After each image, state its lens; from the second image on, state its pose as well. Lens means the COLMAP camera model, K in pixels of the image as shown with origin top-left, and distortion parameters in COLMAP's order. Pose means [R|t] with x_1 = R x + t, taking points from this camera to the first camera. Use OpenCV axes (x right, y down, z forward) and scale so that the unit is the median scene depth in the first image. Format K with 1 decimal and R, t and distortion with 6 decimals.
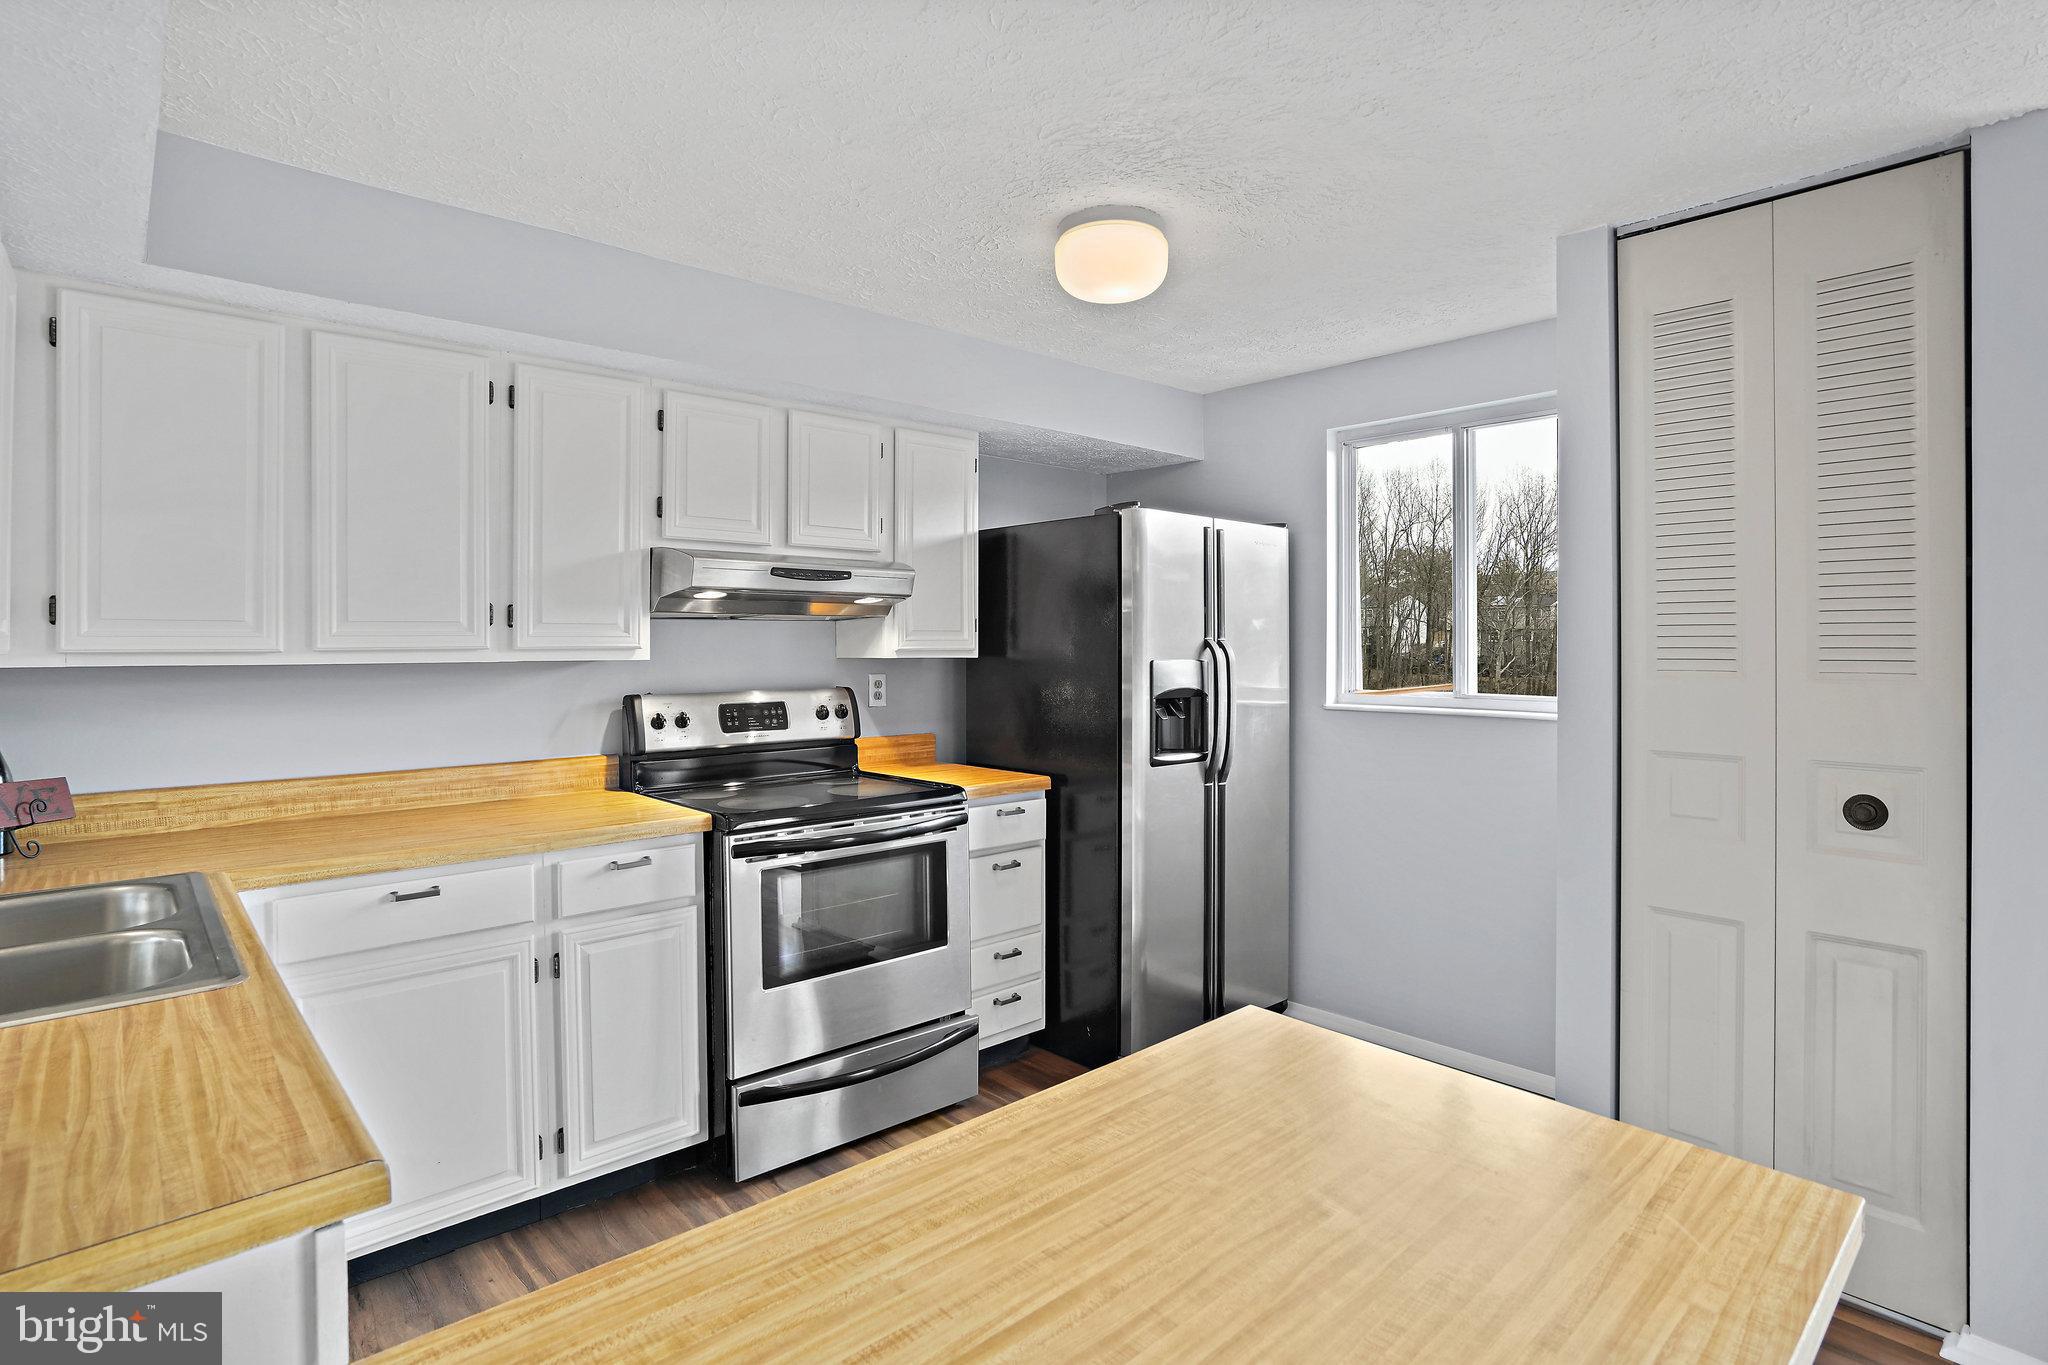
lens RADIAL K [[1023.1, 0, 1030.9], [0, 1023.1, 631.3], [0, 0, 1]] dist [-0.050848, 0.023130]
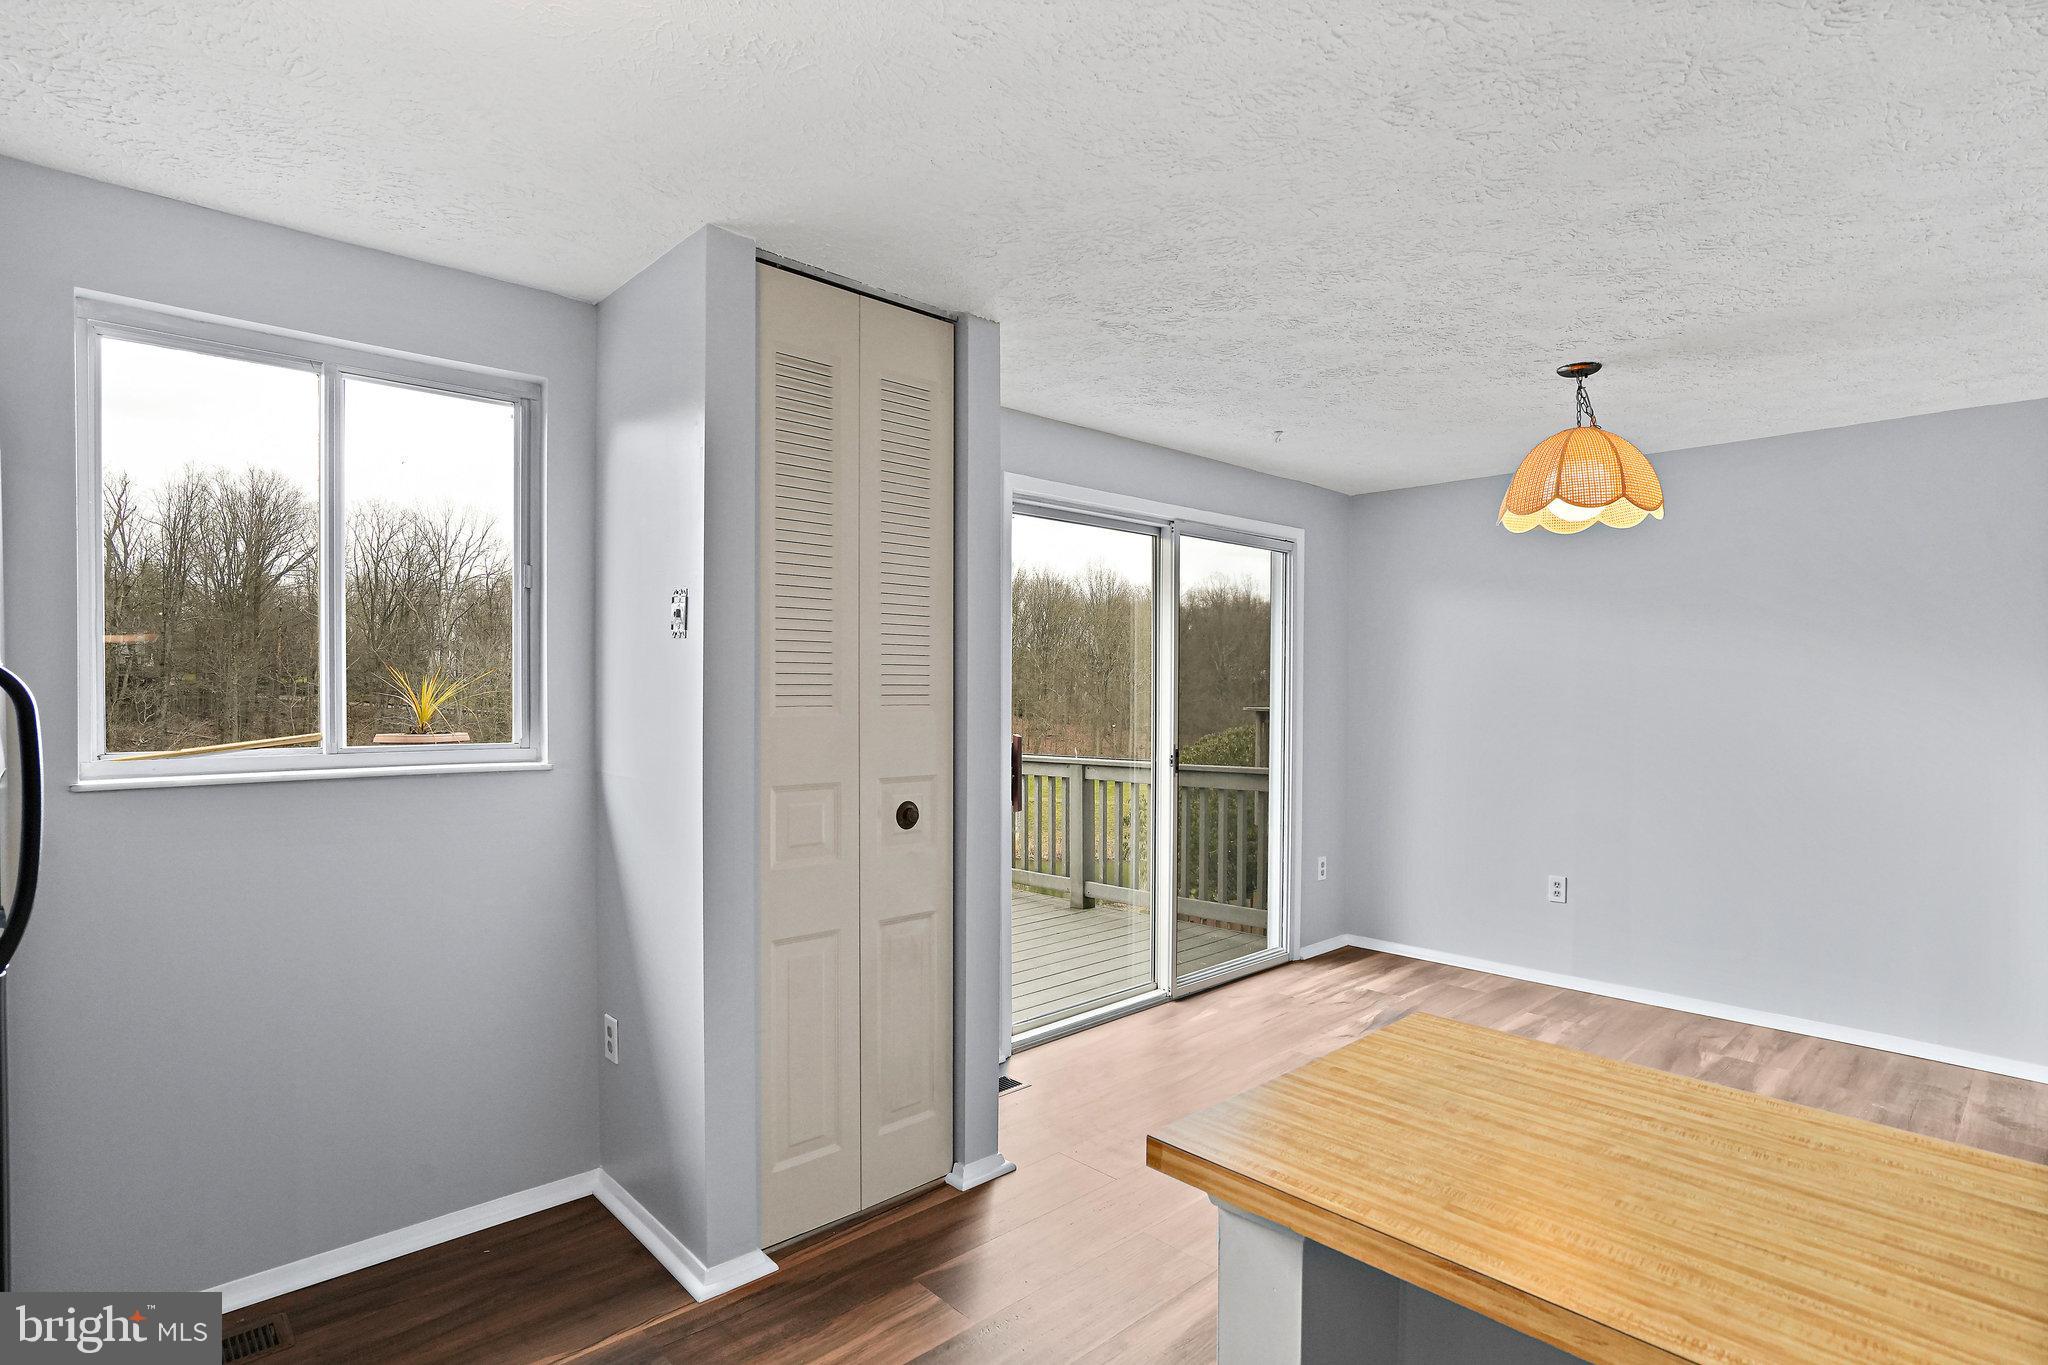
lens RADIAL K [[1023.1, 0, 997.1], [0, 1023.1, 697.4], [0, 0, 1]] dist [-0.050848, 0.023130]
pose [[0.000171, -0.015297, 0.999883, -0.365480], [-0.021523, 0.999651, 0.015297, 0.008322], [-0.999768, -0.021523, -0.000158, 0.713037]]
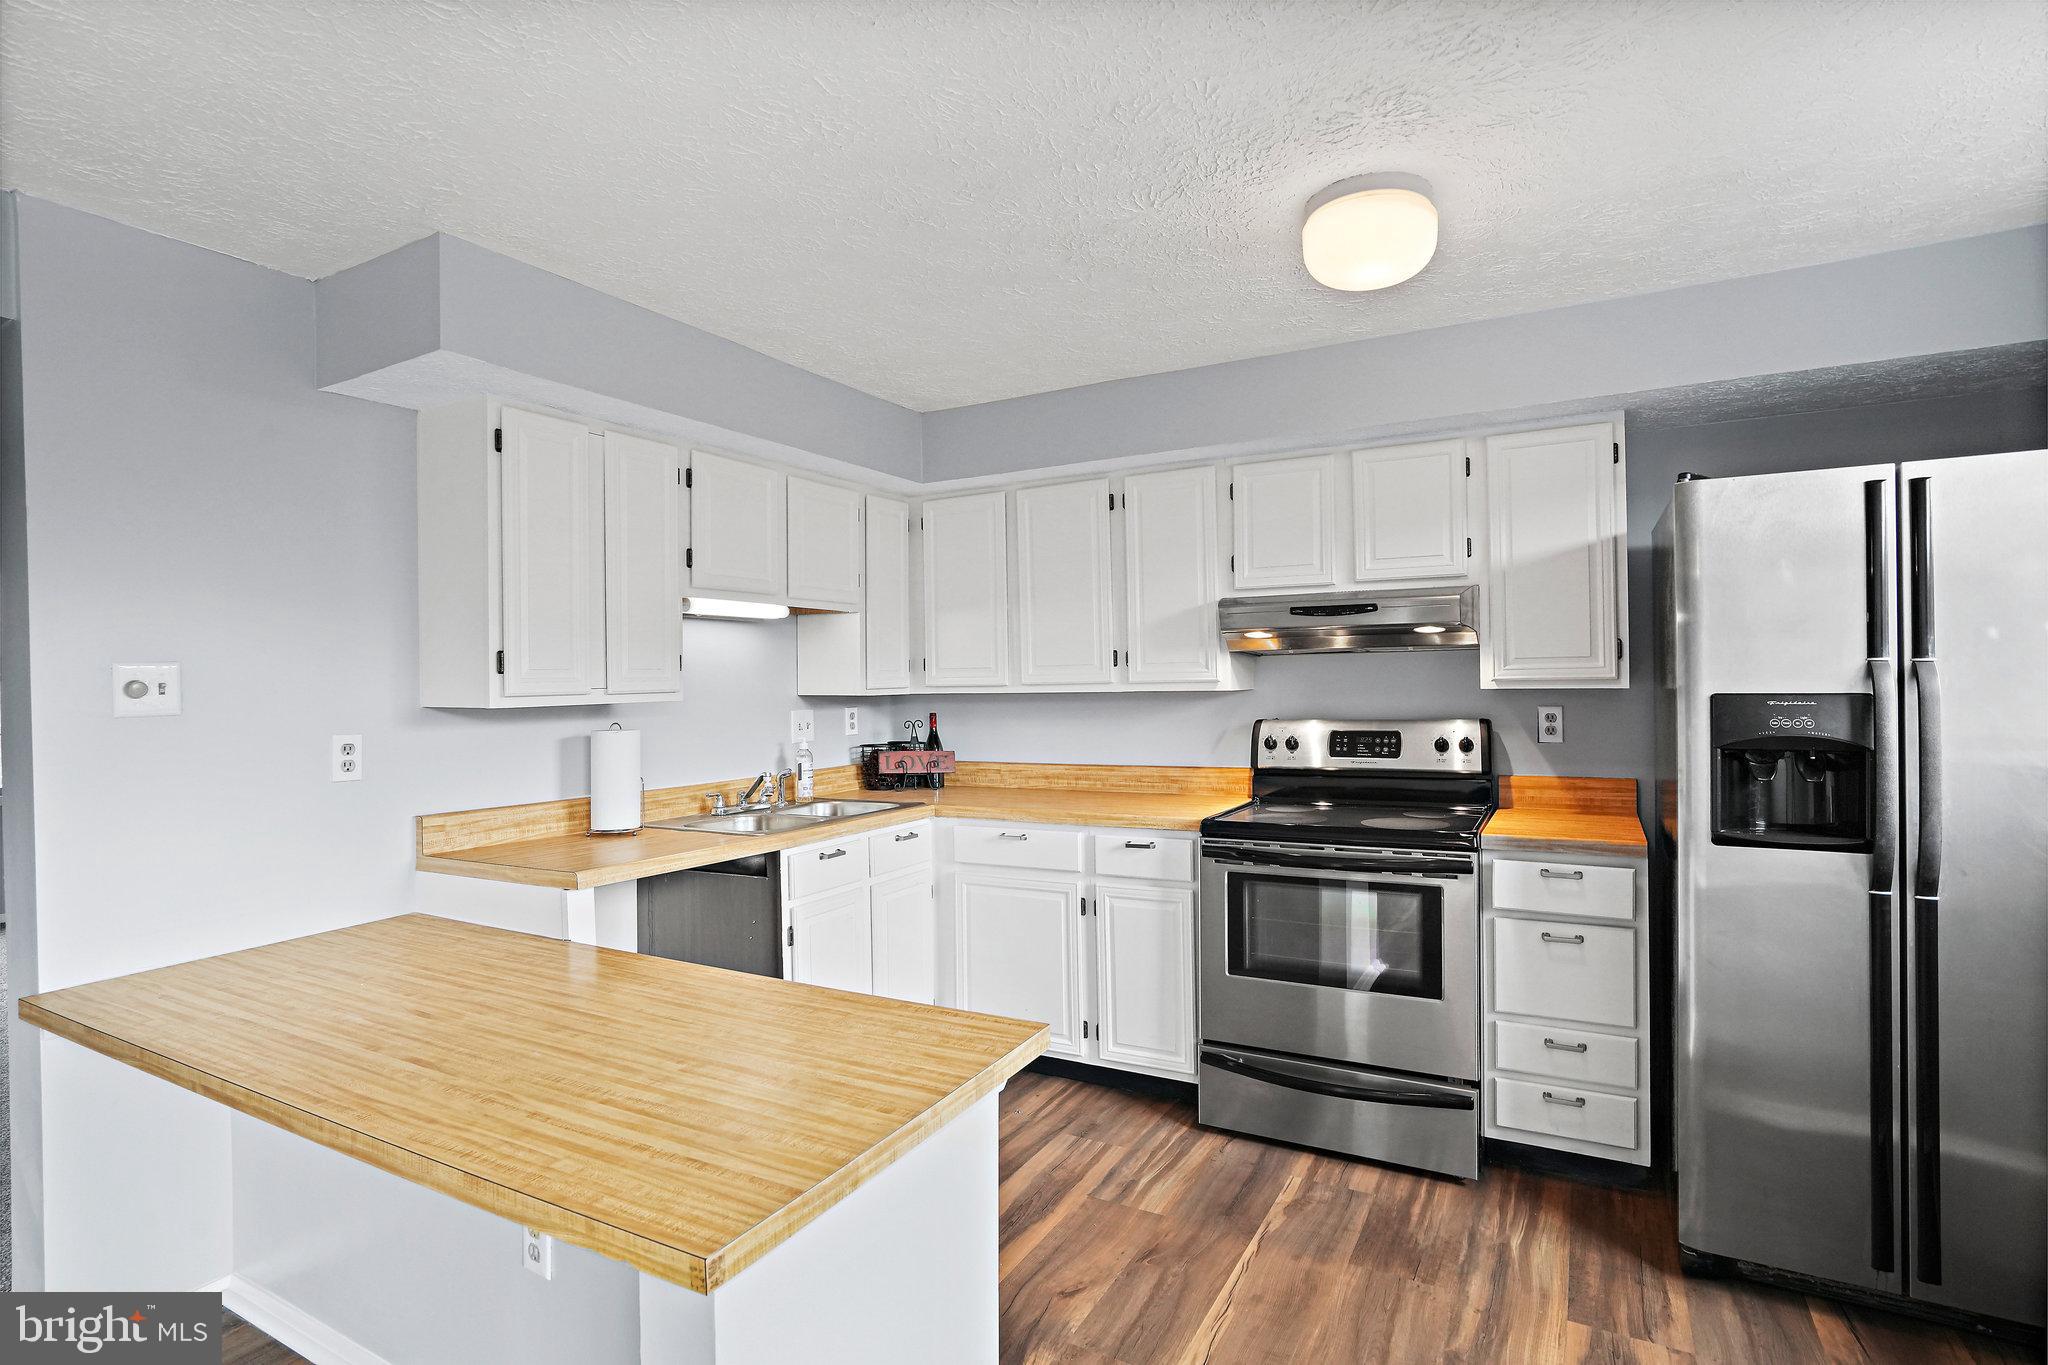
lens RADIAL K [[1023.1, 0, 1020.6], [0, 1023.1, 676.5], [0, 0, 1]] dist [-0.050848, 0.023130]
pose [[0.320169, -0.007307, -0.947332, 0.767523], [0.027208, 0.999629, 0.001485, 0.003239], [0.946970, -0.026251, 0.320249, 0.406896]]
